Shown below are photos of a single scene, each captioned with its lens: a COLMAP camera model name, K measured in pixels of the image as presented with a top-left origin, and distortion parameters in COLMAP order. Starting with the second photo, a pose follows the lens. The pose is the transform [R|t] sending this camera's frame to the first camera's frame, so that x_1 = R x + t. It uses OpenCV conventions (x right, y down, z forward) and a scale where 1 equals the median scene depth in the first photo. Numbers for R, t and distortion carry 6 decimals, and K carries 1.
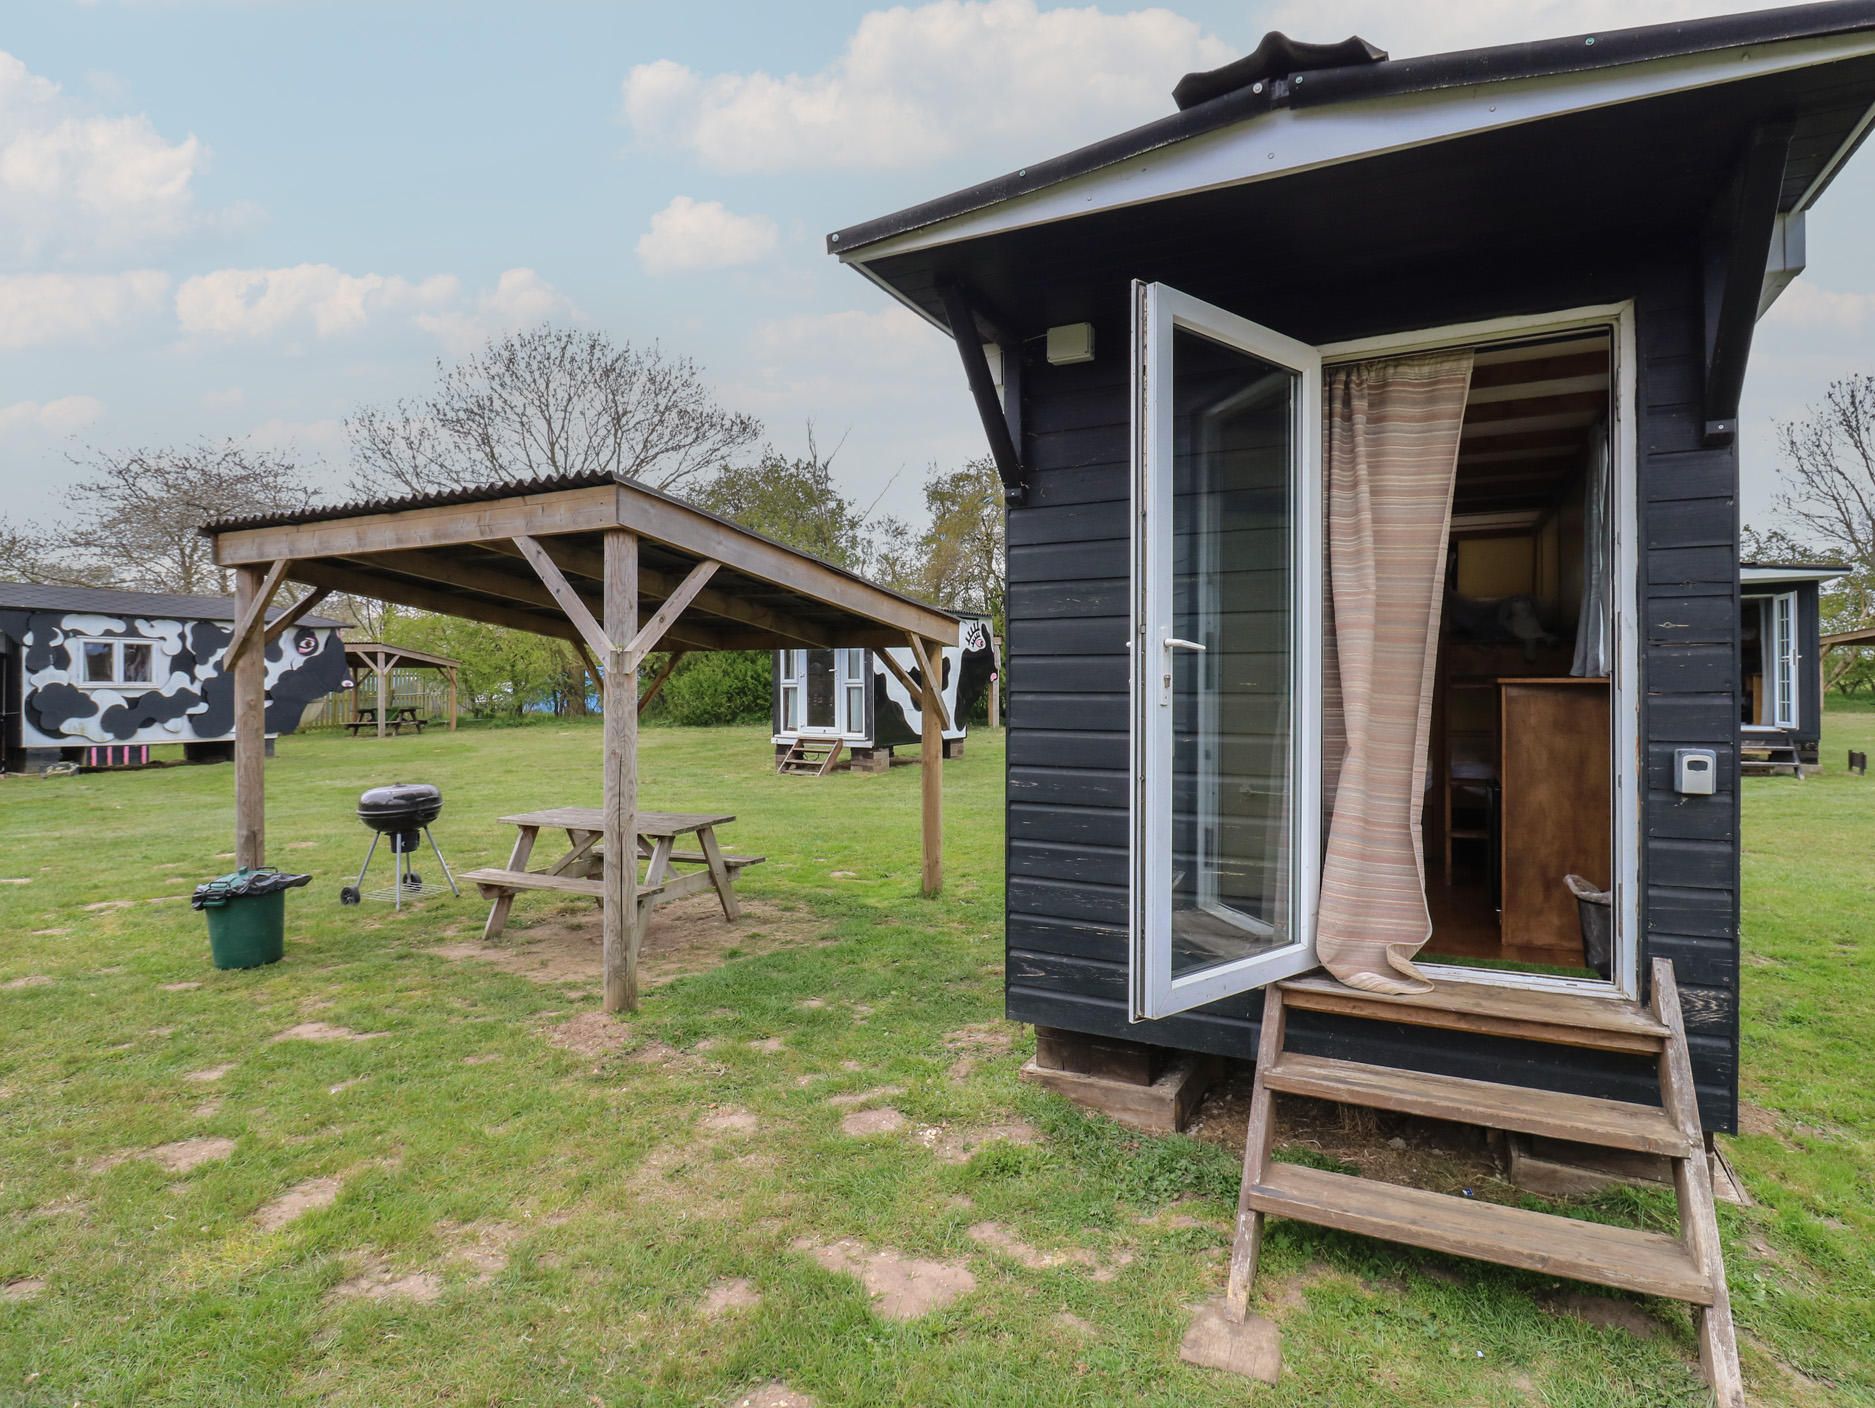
lens RADIAL K [[954.6, 0, 937.5], [0, 954.6, 704.0], [0, 0, 1]] dist [-0.012737, -0.000842]
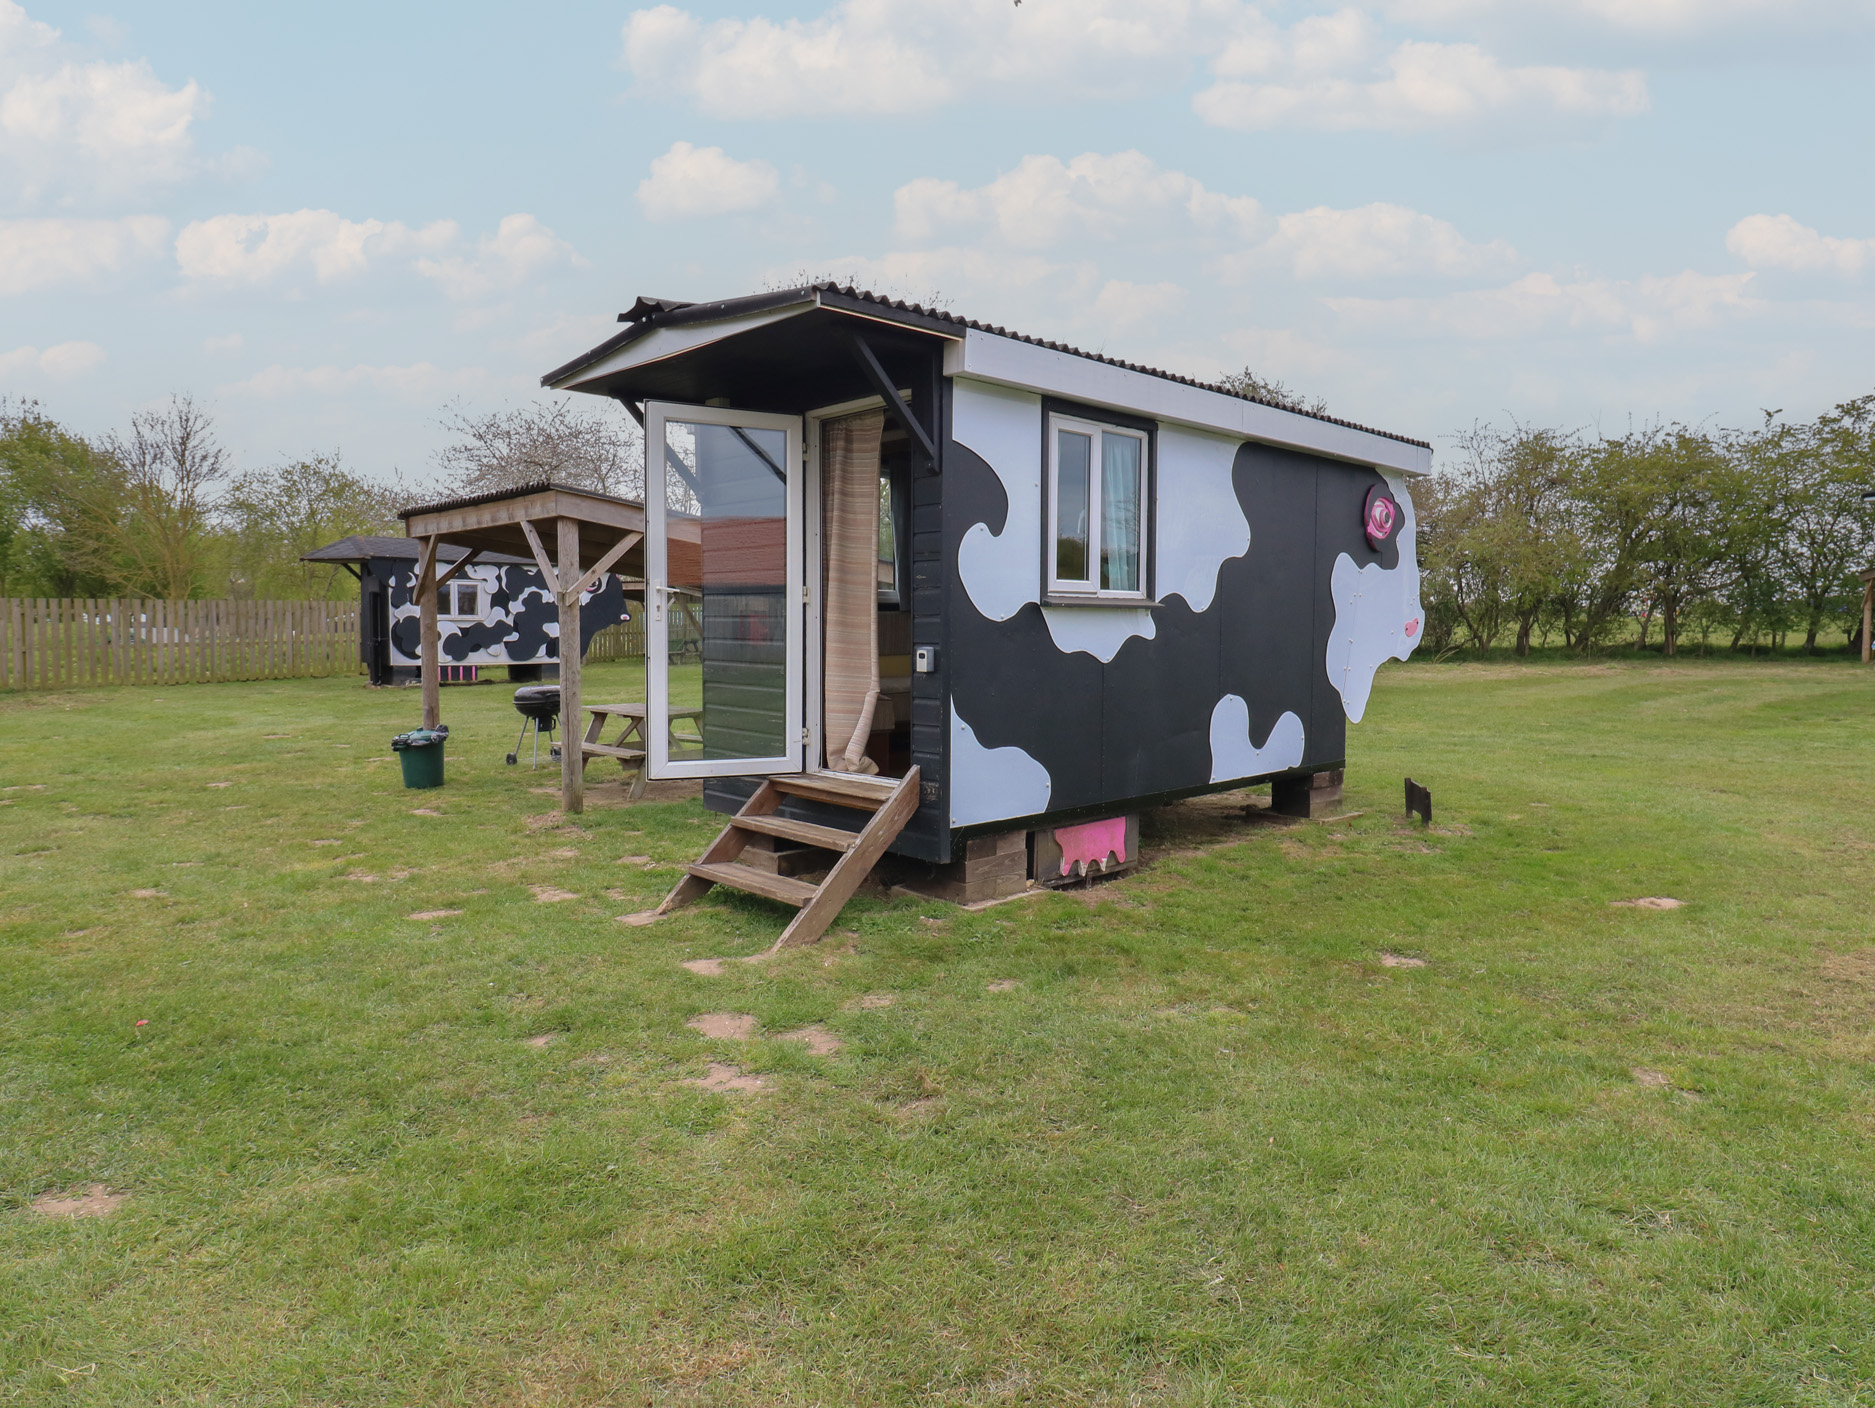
lens RADIAL K [[1044.2, 0, 937.5], [0, 1044.2, 704.0], [0, 0, 1]] dist [0.002276, 0.000268]
pose [[0.946045, 0.028644, -0.322768, 0.202189], [-0.009717, 0.998145, 0.060102, 0.005197], [0.323891, -0.053723, 0.944568, -0.117271]]
